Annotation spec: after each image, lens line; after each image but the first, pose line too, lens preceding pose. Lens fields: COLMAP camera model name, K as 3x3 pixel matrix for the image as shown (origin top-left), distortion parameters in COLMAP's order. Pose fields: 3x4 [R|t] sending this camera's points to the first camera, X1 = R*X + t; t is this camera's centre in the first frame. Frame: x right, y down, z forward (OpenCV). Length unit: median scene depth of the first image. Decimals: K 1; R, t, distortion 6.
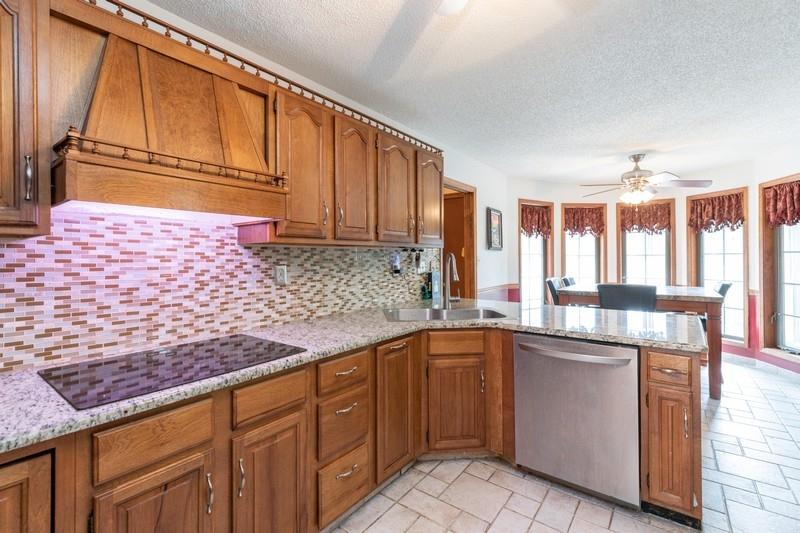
lens RADIAL K [[360.4, 0, 403.3], [0, 360.4, 256.0], [0, 0, 1]] dist [0.004237, -0.000142]
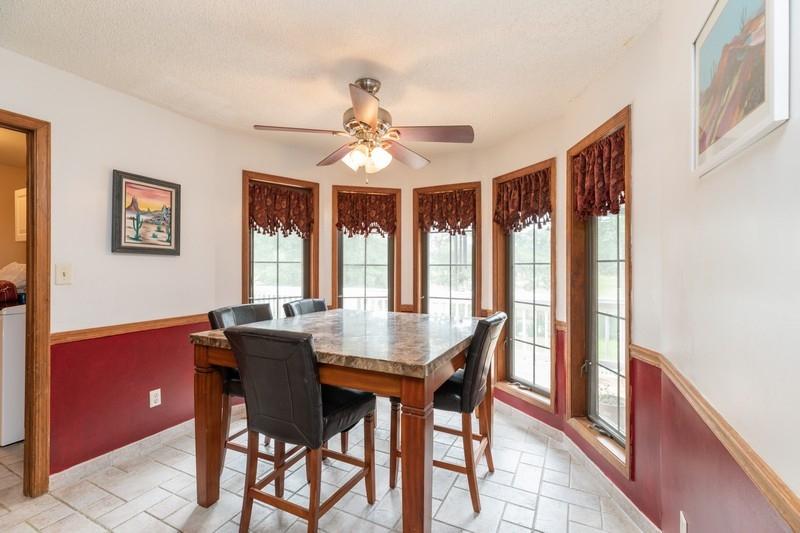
lens RADIAL K [[360.4, 0, 399.0], [0, 360.4, 265.4], [0, 0, 1]] dist [0.004237, -0.000142]
pose [[0.982317, 0.004814, 0.187162, 0.523709], [-0.005452, 0.999981, 0.002892, -0.003560], [-0.187145, -0.003861, 0.982325, 0.400130]]
